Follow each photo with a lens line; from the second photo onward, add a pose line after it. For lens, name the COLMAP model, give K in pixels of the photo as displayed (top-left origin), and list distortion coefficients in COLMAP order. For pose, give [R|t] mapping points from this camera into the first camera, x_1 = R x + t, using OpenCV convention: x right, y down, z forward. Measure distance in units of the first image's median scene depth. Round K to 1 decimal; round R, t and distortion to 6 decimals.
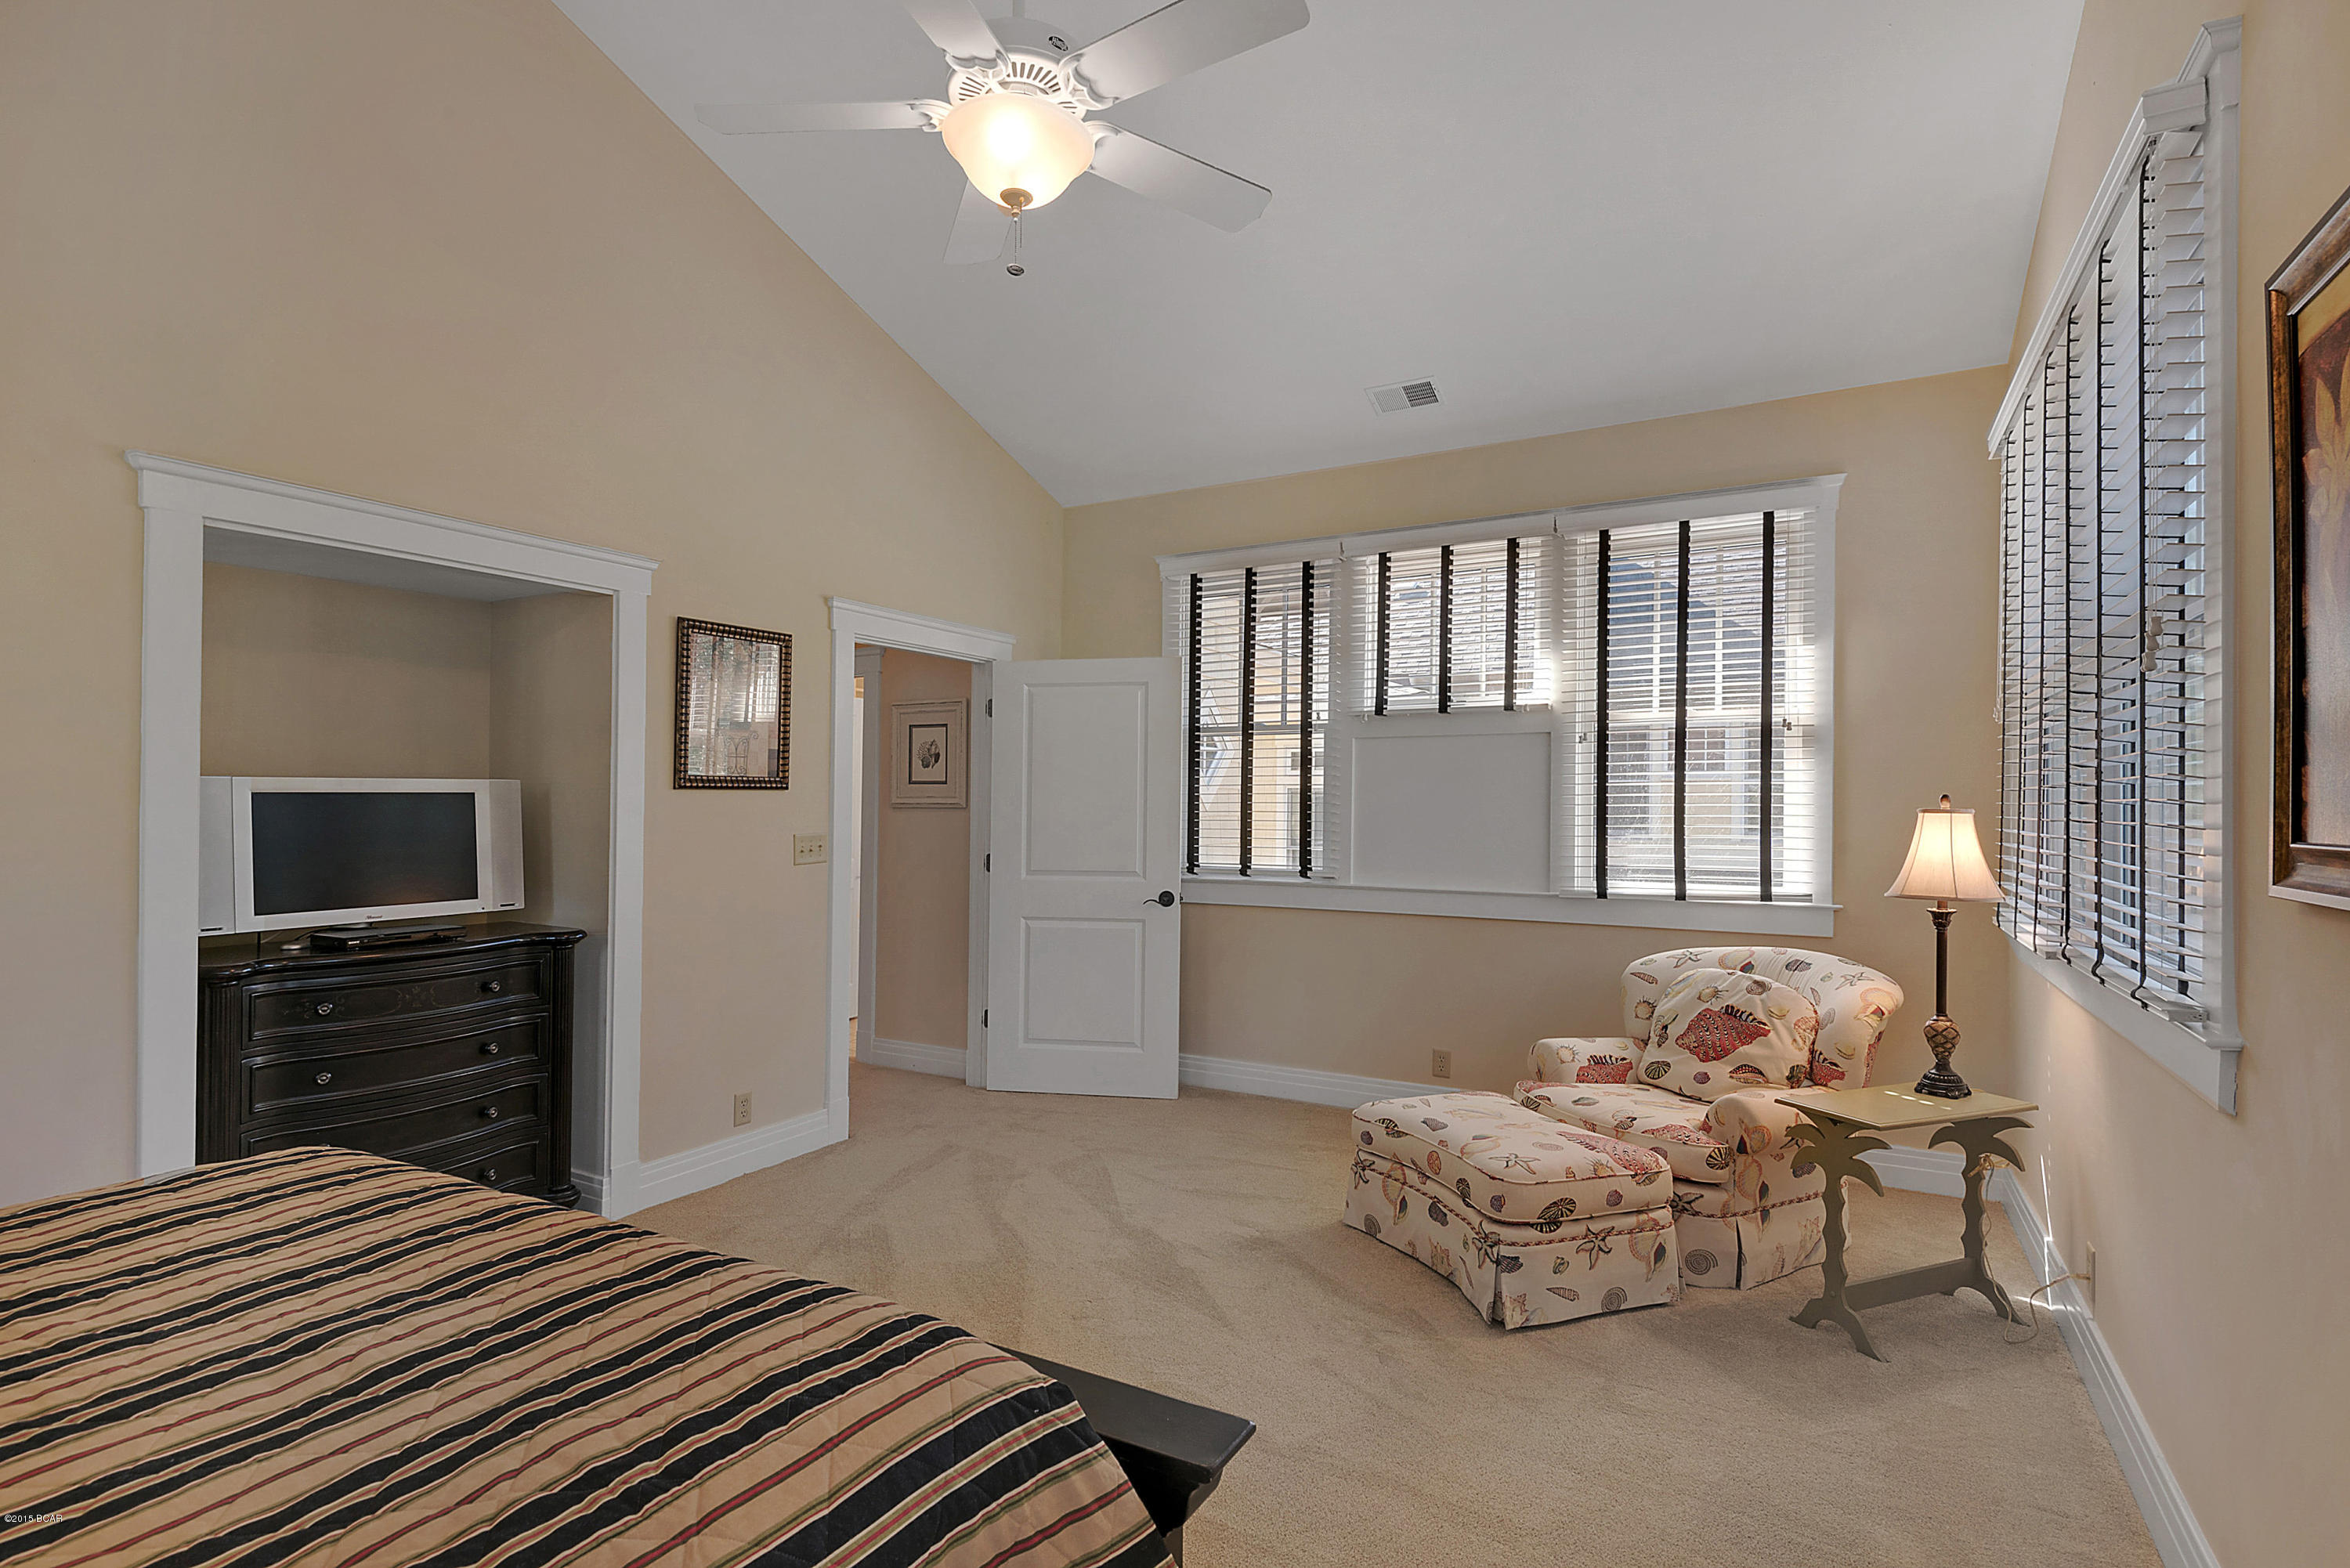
lens RADIAL K [[1210.8, 0, 1175.0], [0, 1210.8, 784.0], [0, 0, 1]] dist [0.023546, 0.000134]
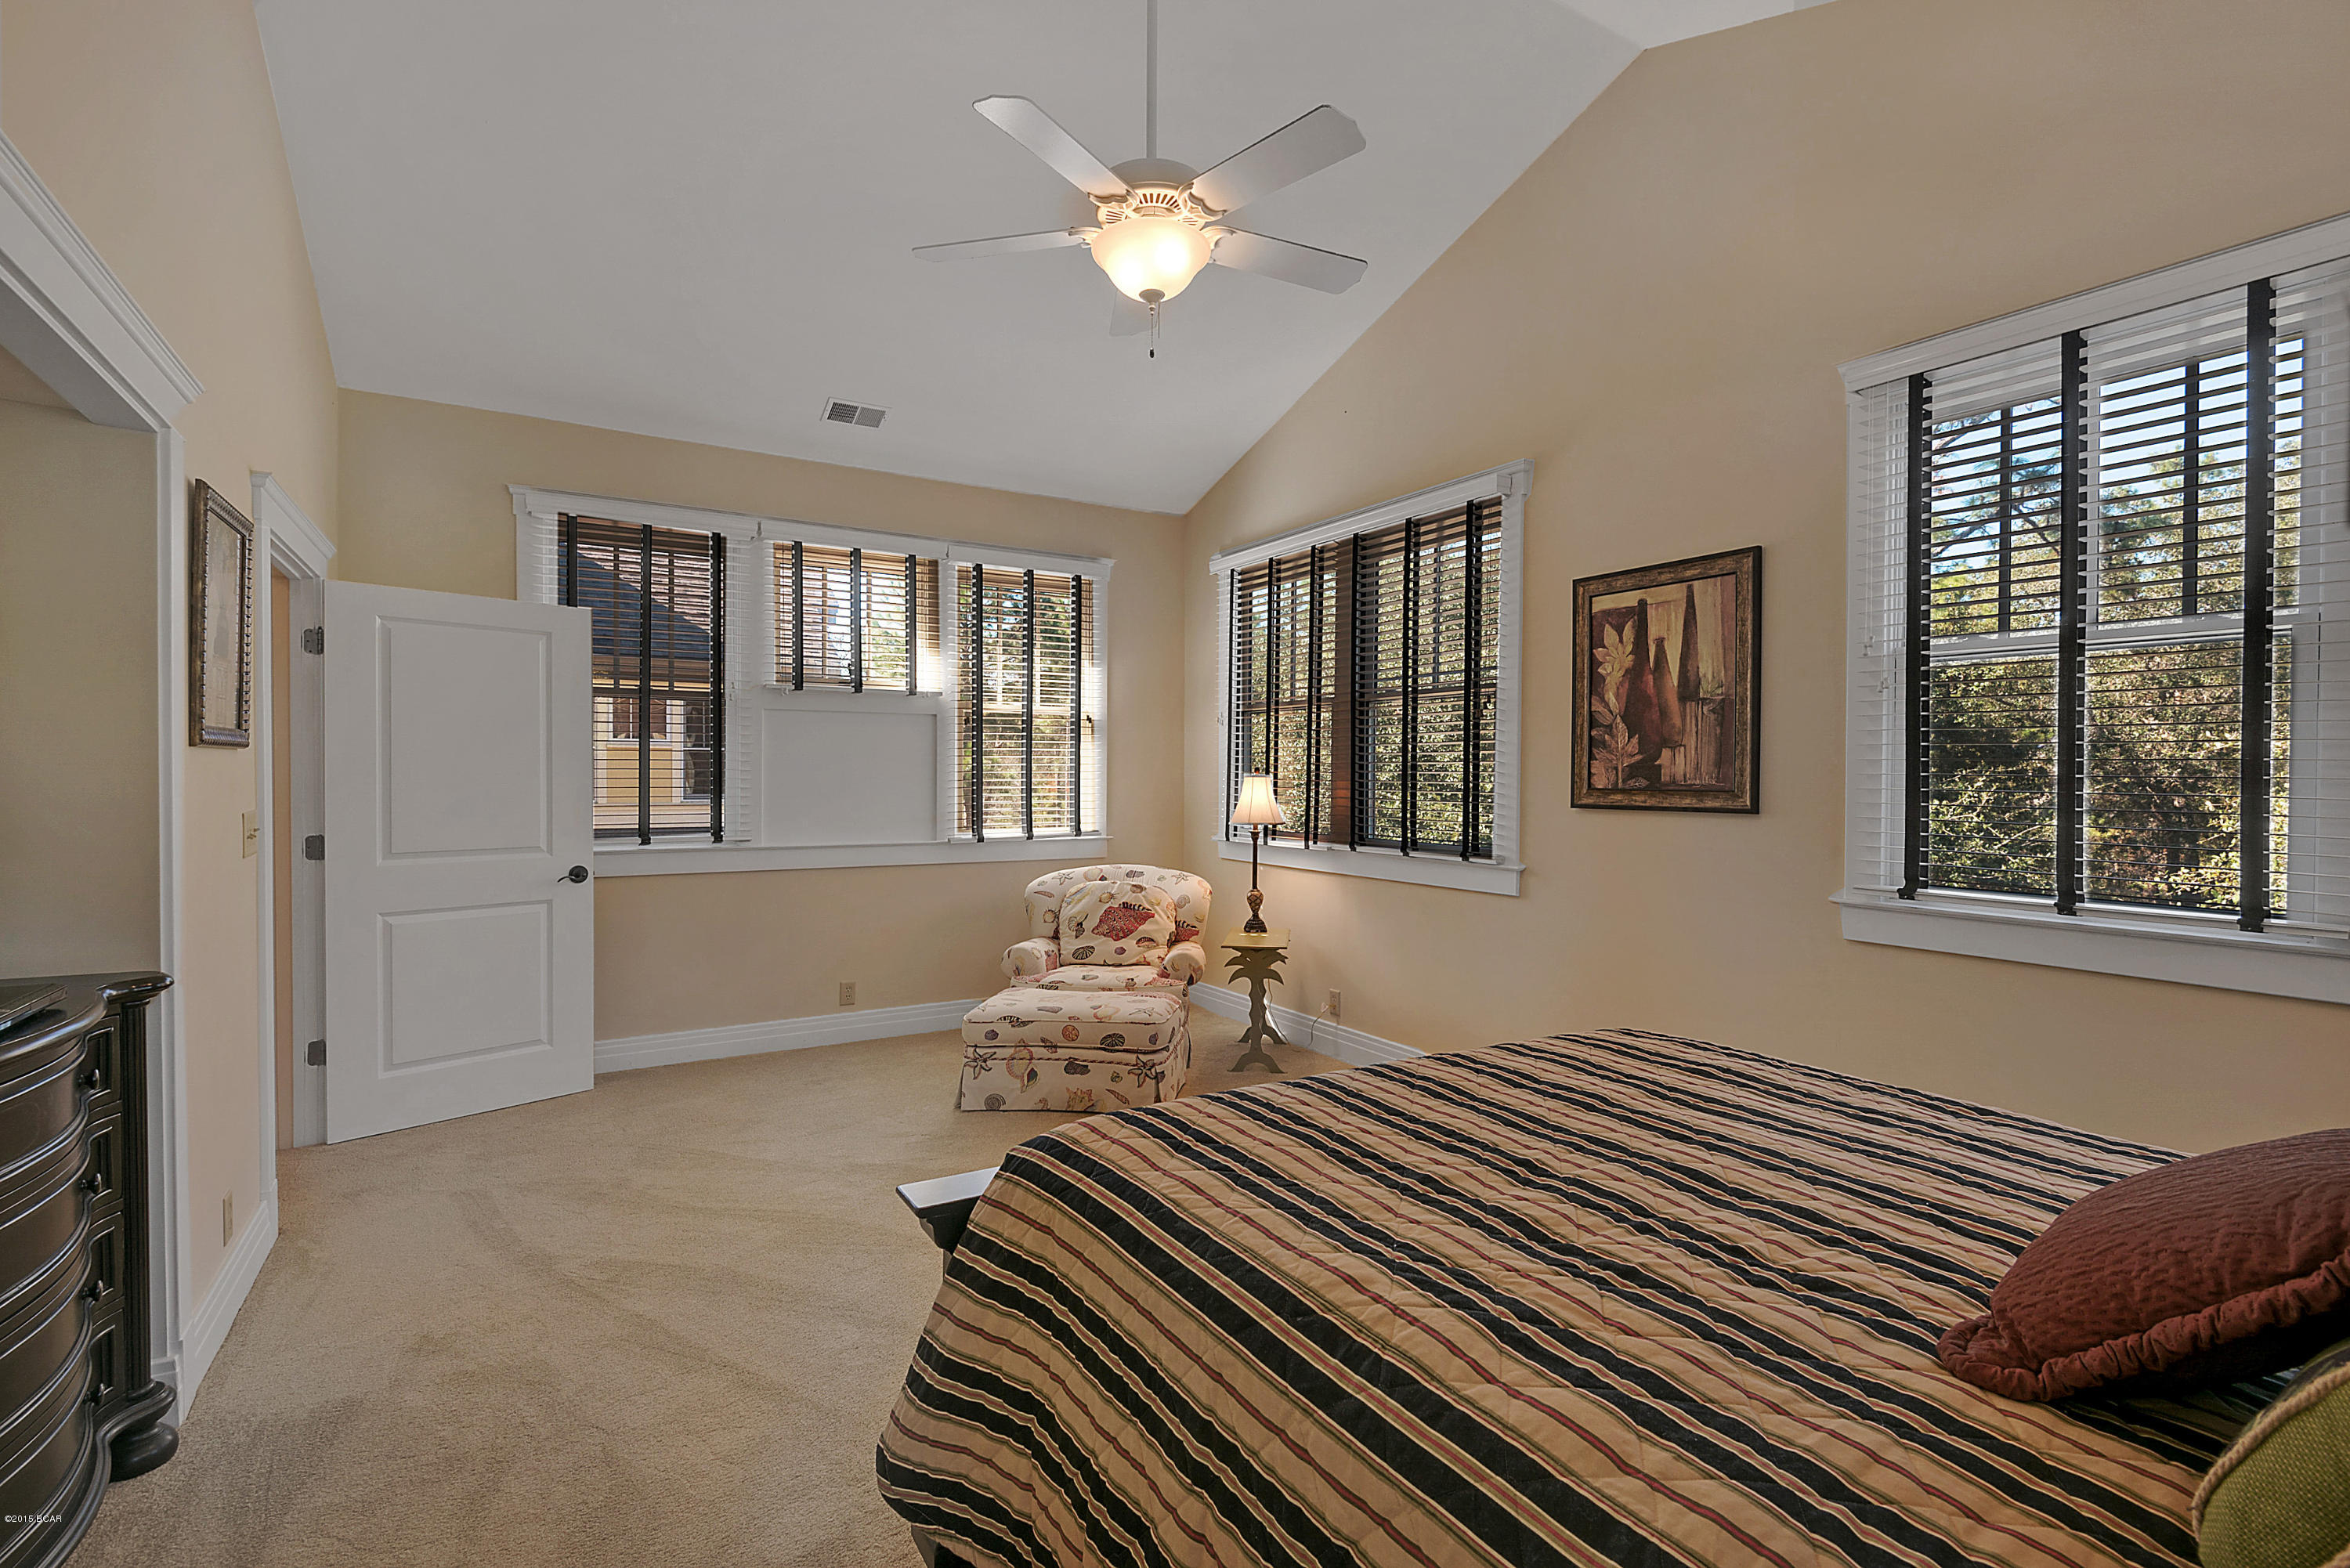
lens RADIAL K [[1163.7, 0, 1179.5], [0, 1163.7, 785.9], [0, 0, 1]] dist [-0.001013, -0.001269]
pose [[0.433283, -0.009542, 0.901207, -0.752740], [-0.018025, 0.999652, 0.019251, 0.004123], [-0.901078, -0.024586, 0.432960, 0.269325]]
